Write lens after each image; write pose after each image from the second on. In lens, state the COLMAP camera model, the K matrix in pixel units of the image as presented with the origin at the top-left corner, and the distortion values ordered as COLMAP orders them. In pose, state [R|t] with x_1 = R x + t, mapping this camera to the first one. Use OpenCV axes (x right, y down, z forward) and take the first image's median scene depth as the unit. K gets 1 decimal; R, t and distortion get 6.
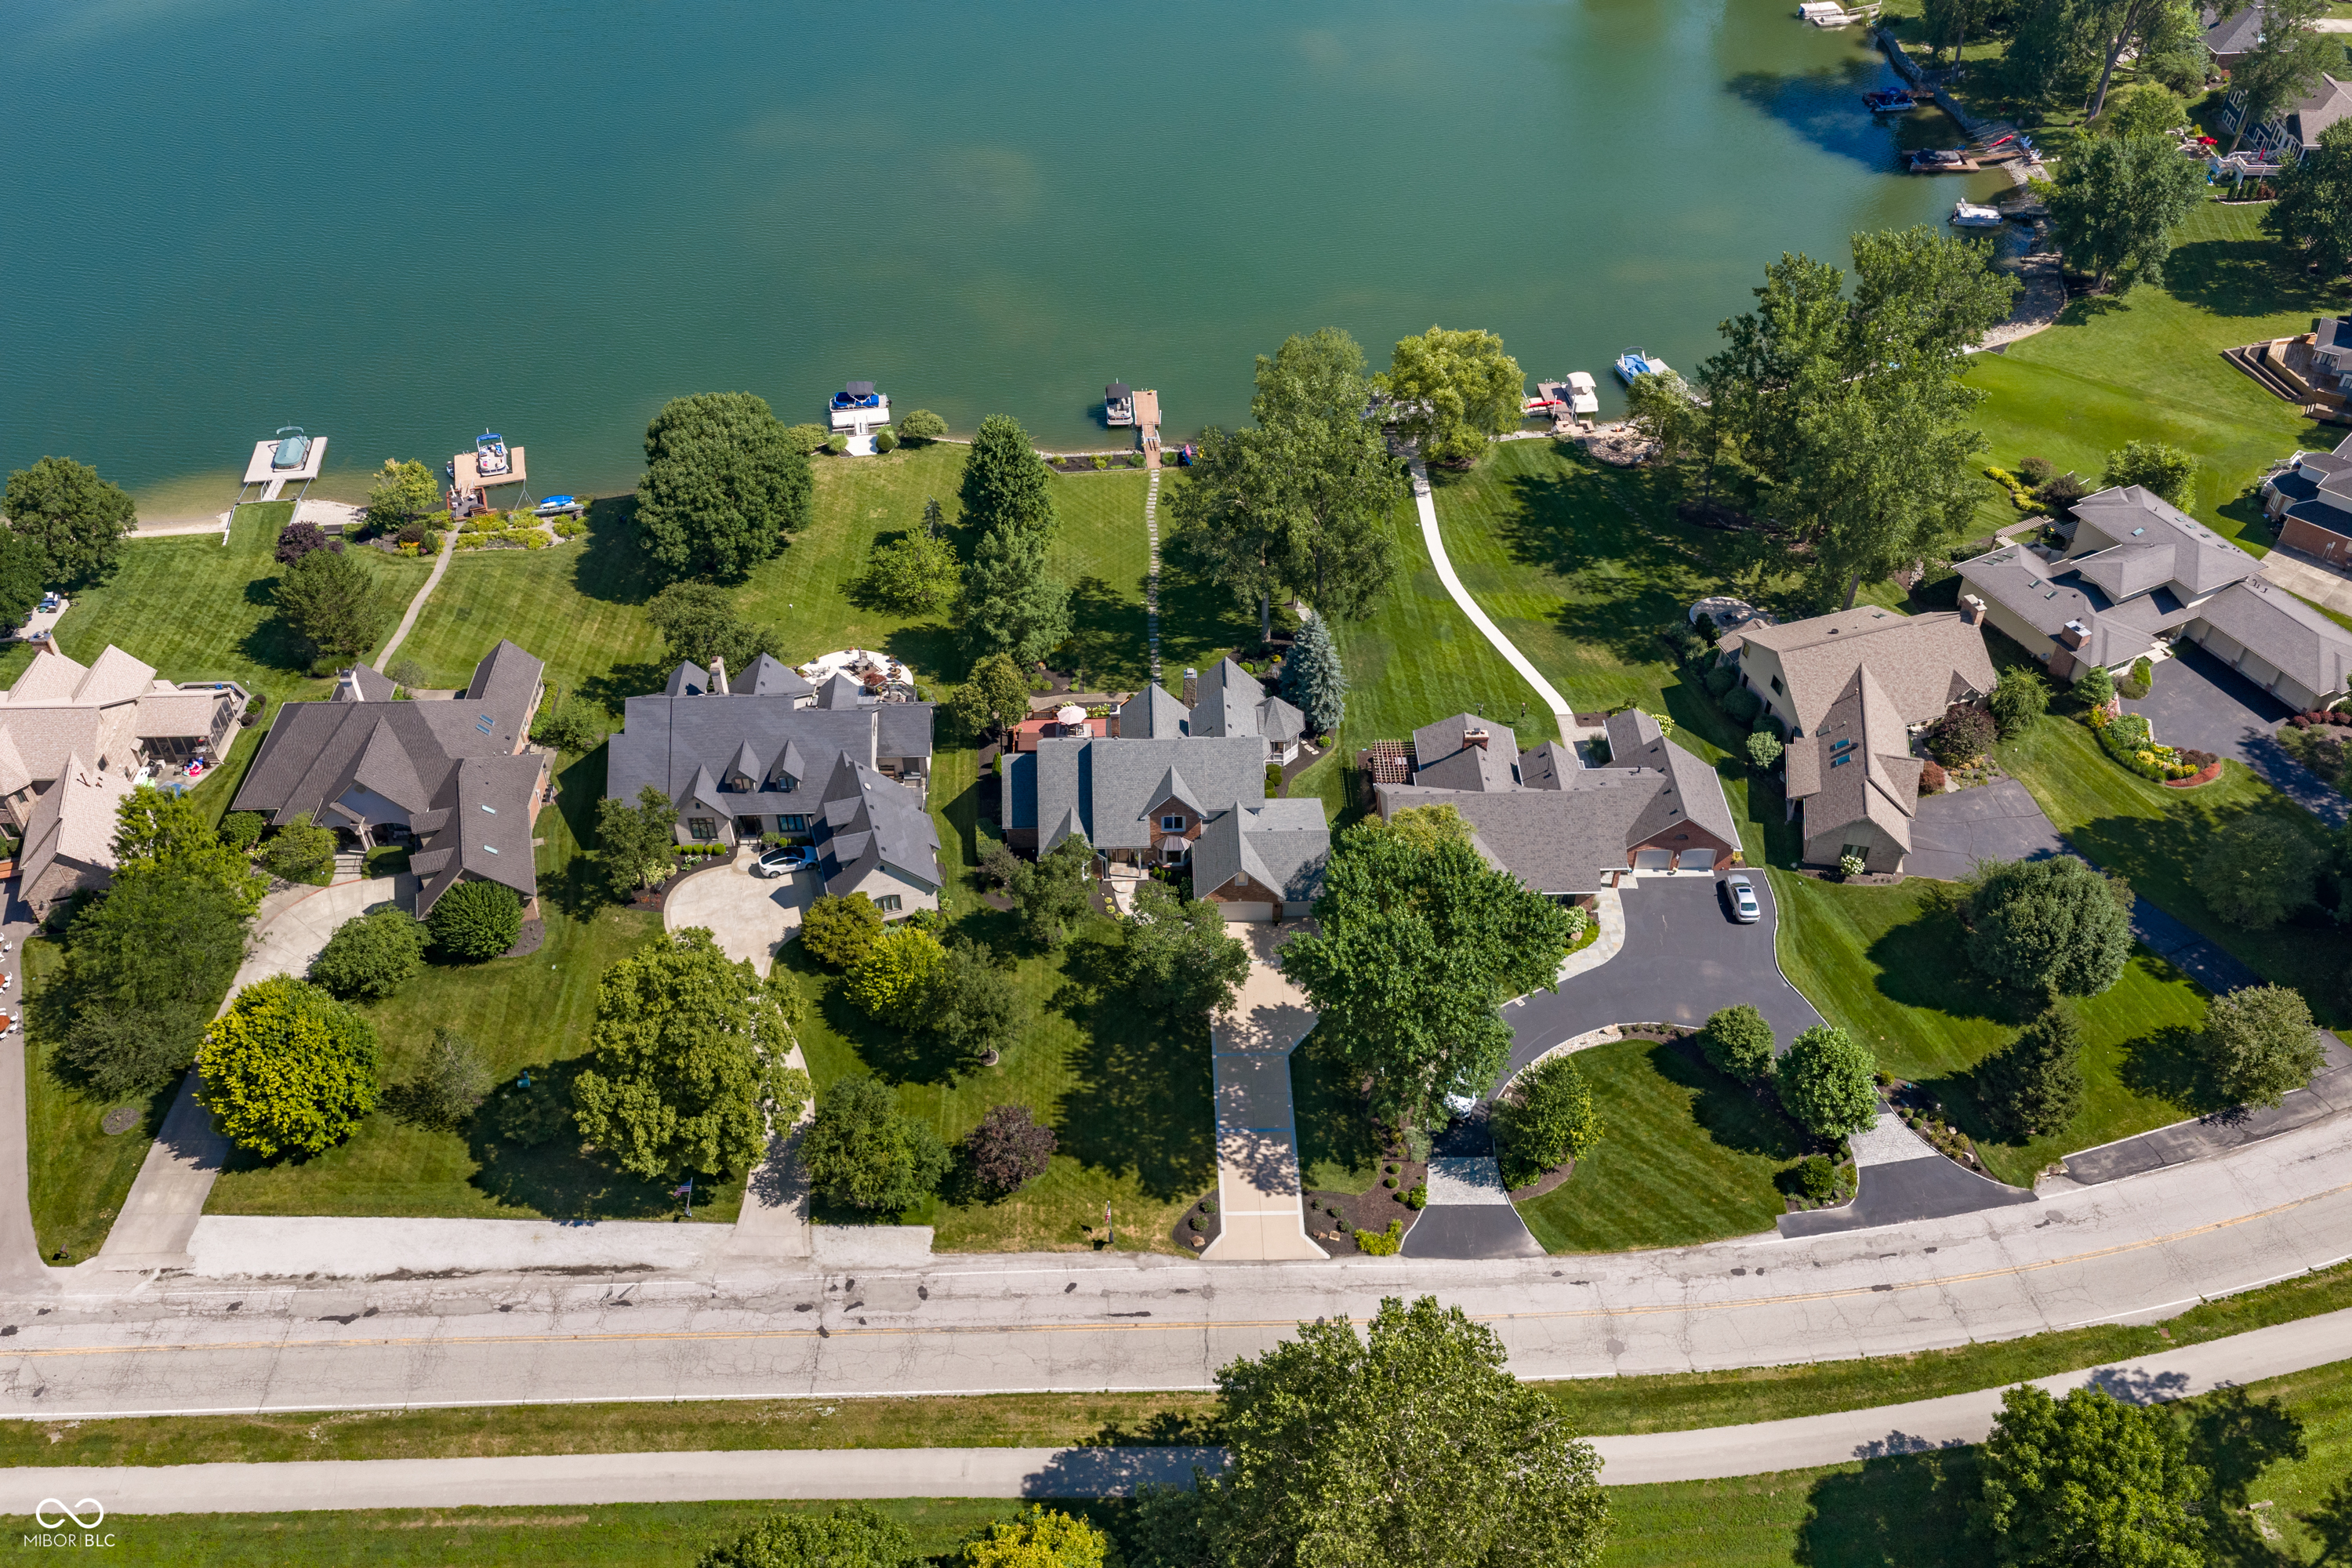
lens RADIAL K [[1936.2, 0, 1173.0], [0, 1936.2, 782.0], [0, 0, 1]] dist [0.022759, 0.005603]
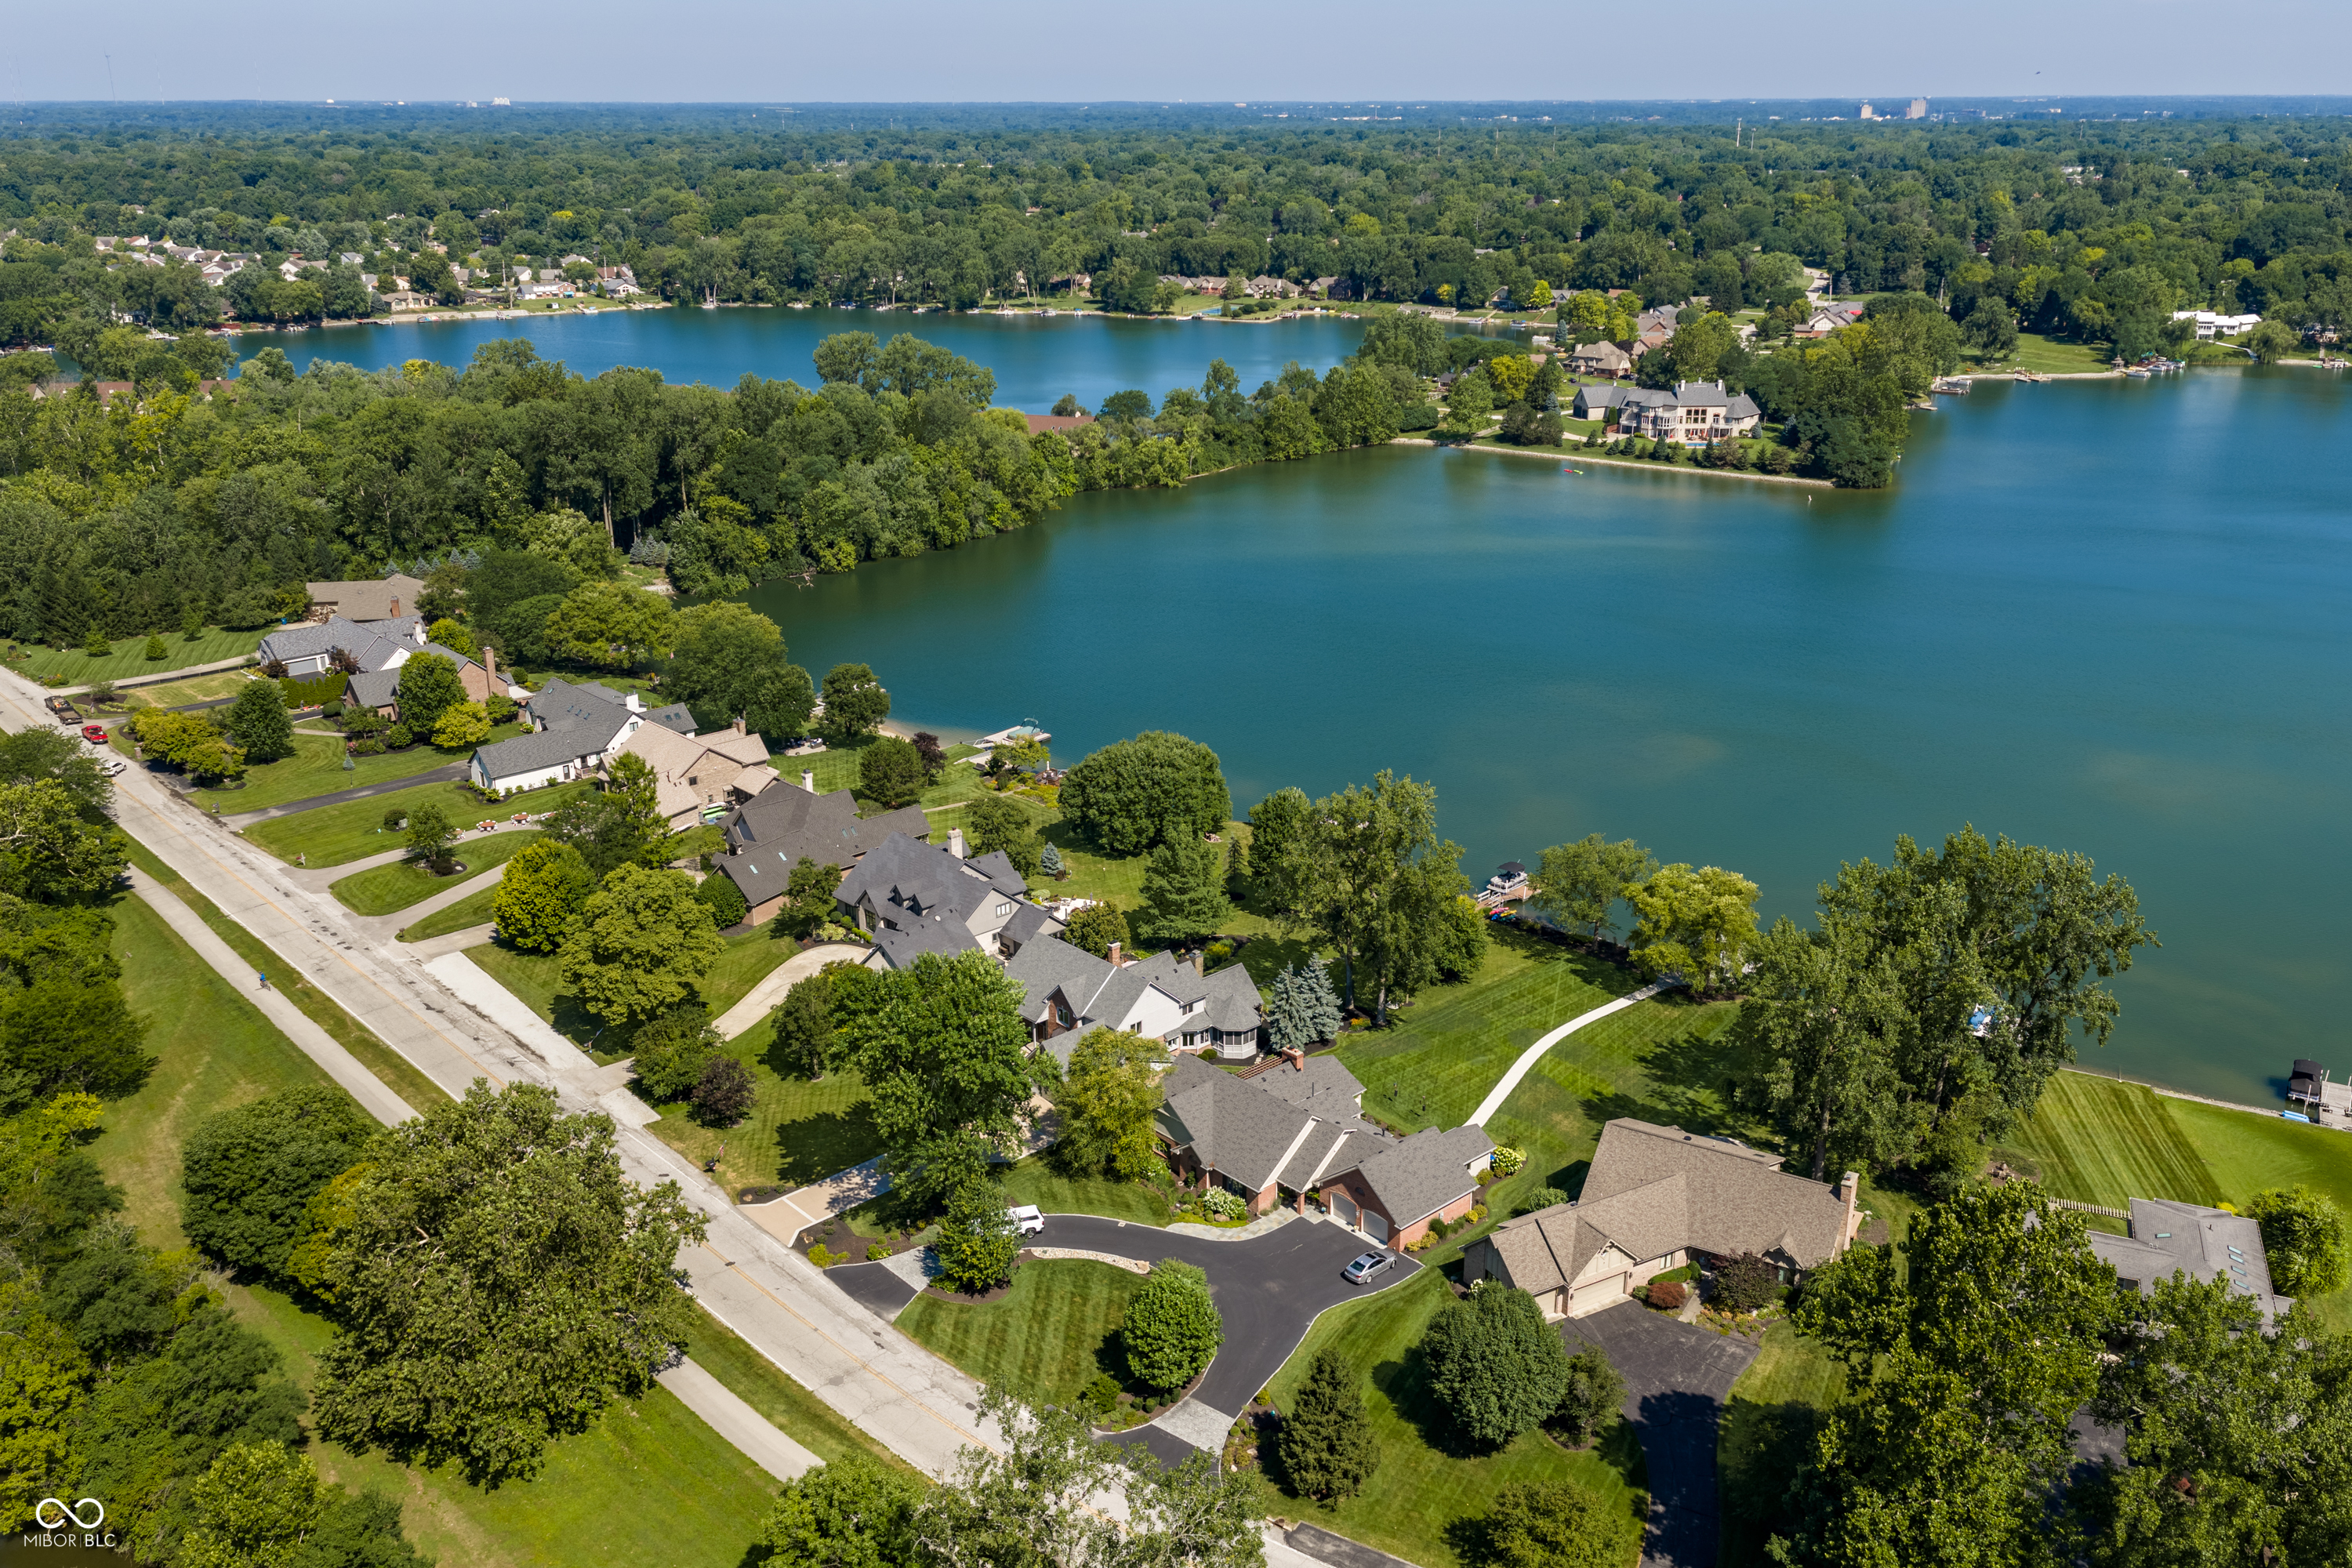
lens RADIAL K [[1955.7, 0, 1173.6], [0, 1955.7, 786.0], [0, 0, 1]] dist [0.006164, -0.010868]
pose [[0.658936, 0.247341, -0.710370, 0.945643], [-0.503015, 0.847059, -0.171661, 0.078665], [0.559267, 0.470441, 0.682573, 0.135654]]
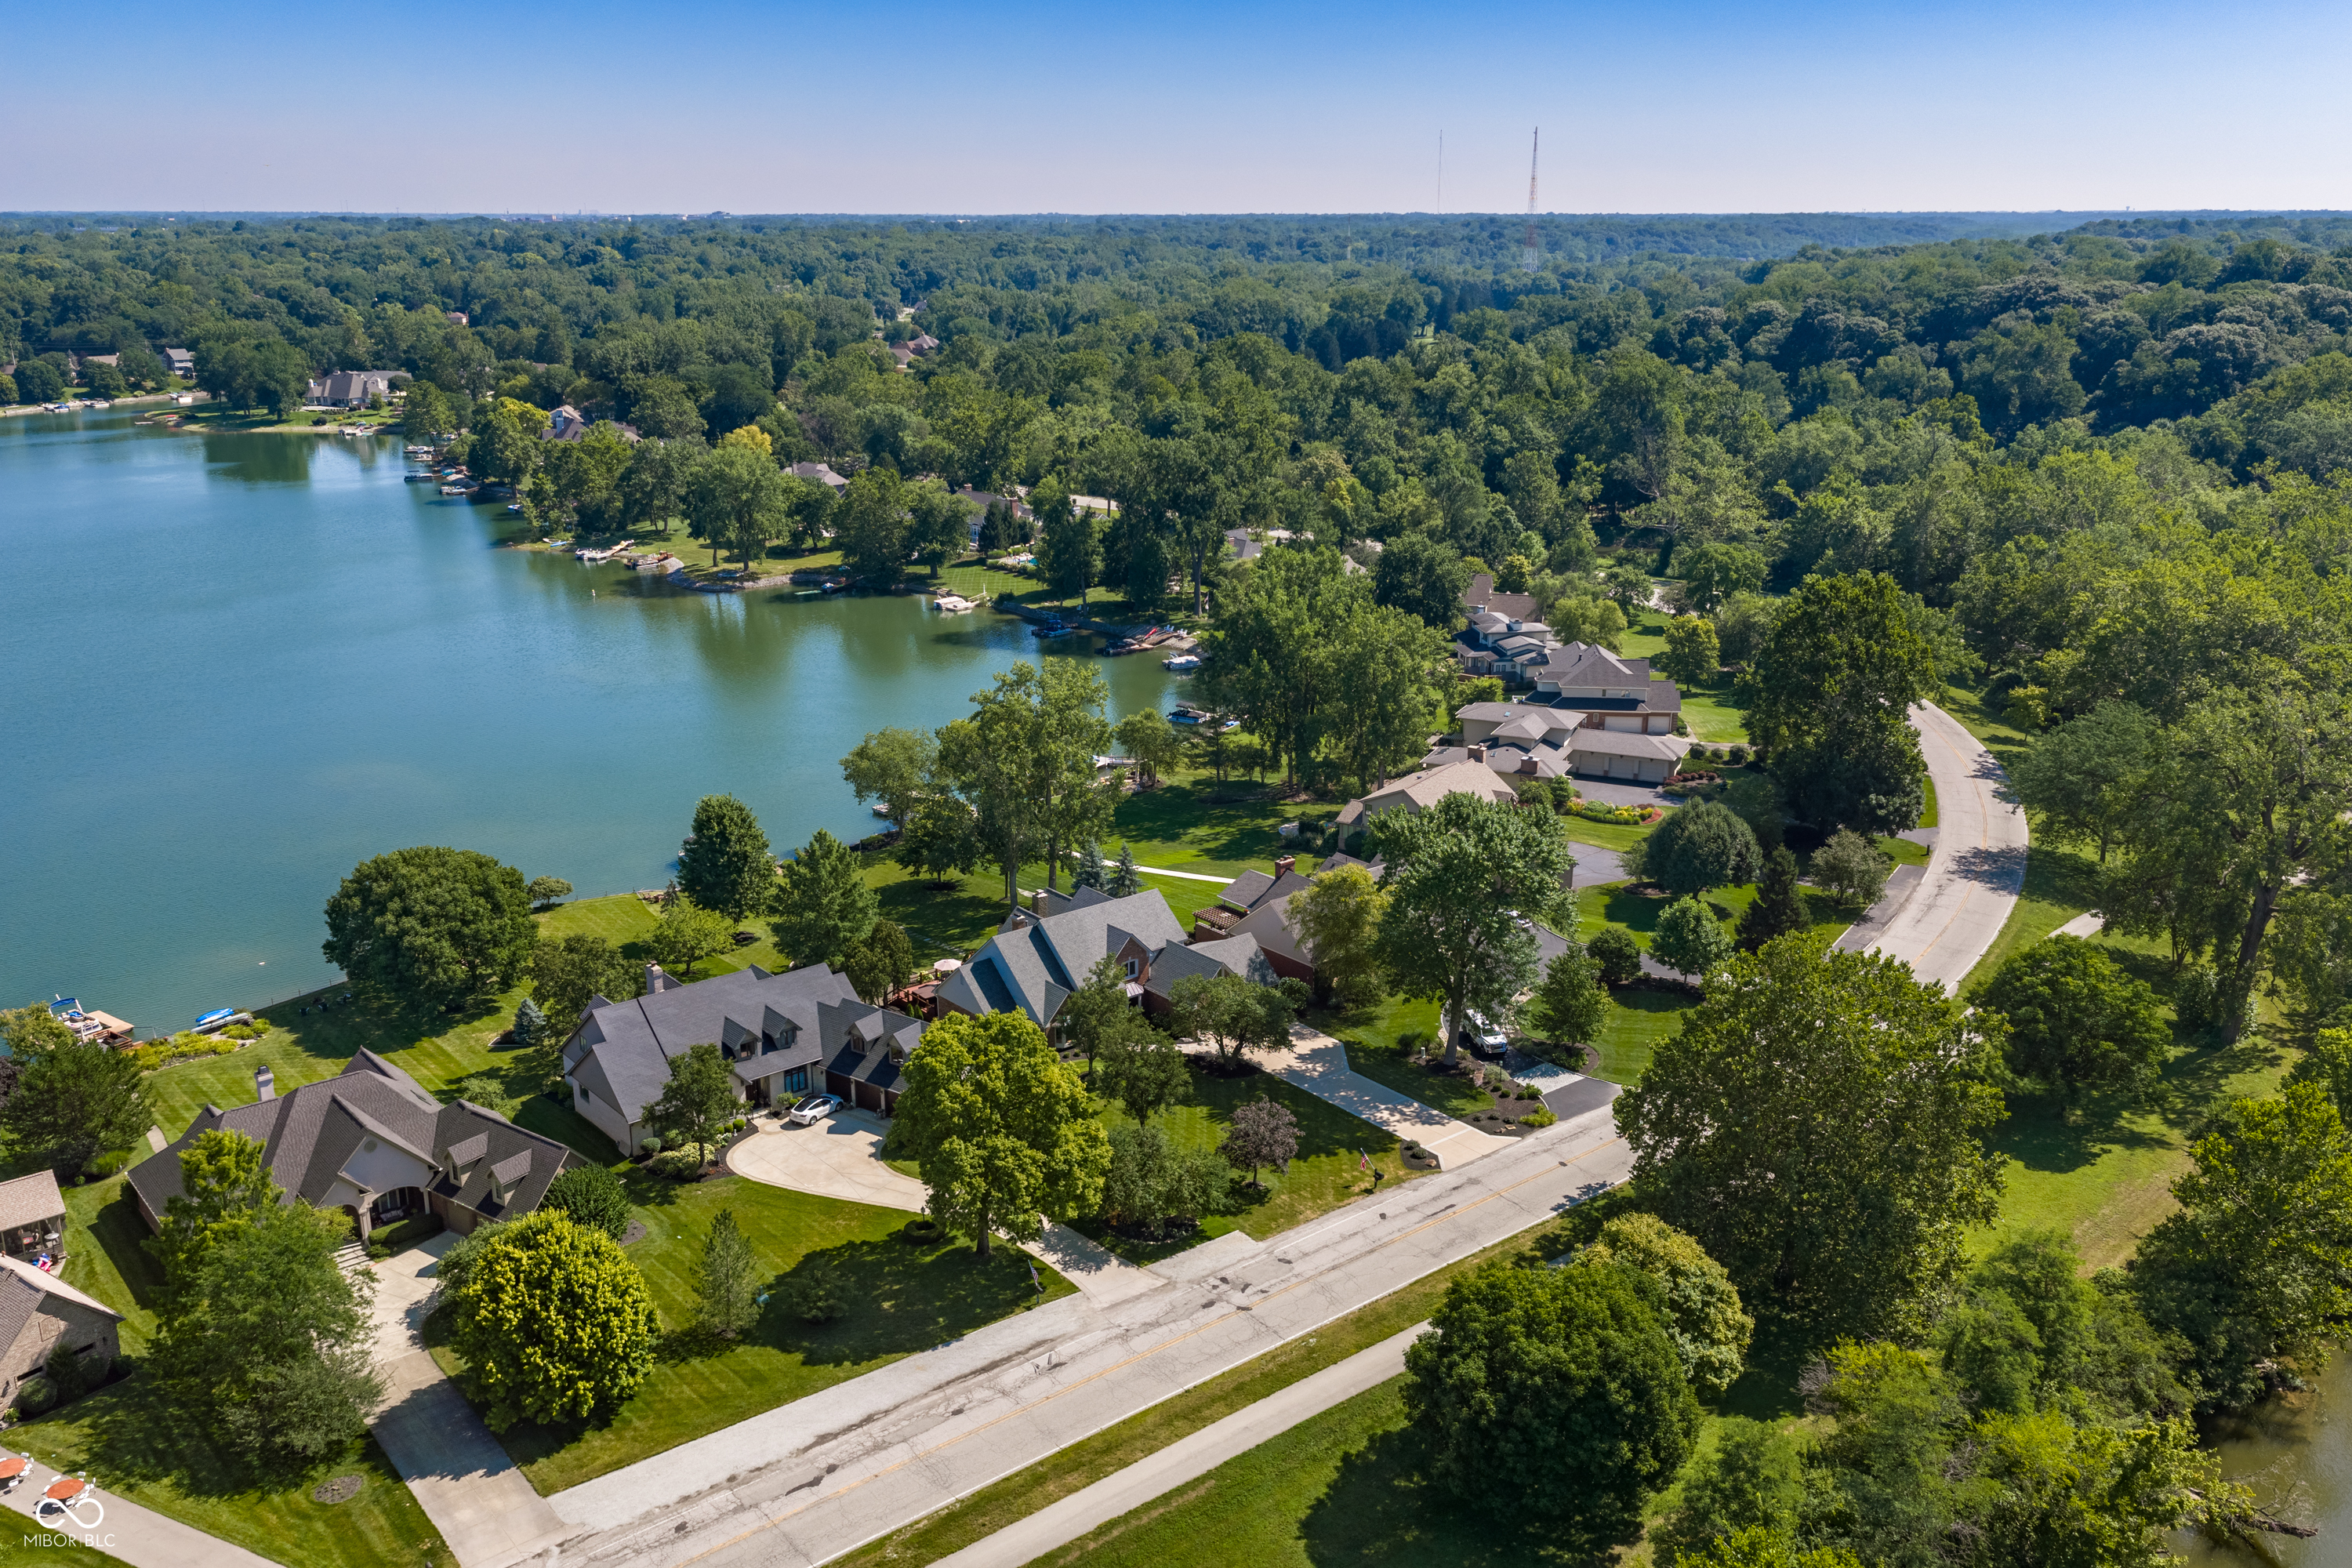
lens RADIAL K [[1961.4, 0, 1171.1], [0, 1961.4, 762.2], [0, 0, 1]] dist [0.017920, 0.011207]
pose [[0.785635, -0.163422, 0.596716, -0.677845], [0.413240, 0.856403, -0.309528, 0.297175], [-0.460446, 0.489763, 0.740353, 0.100144]]
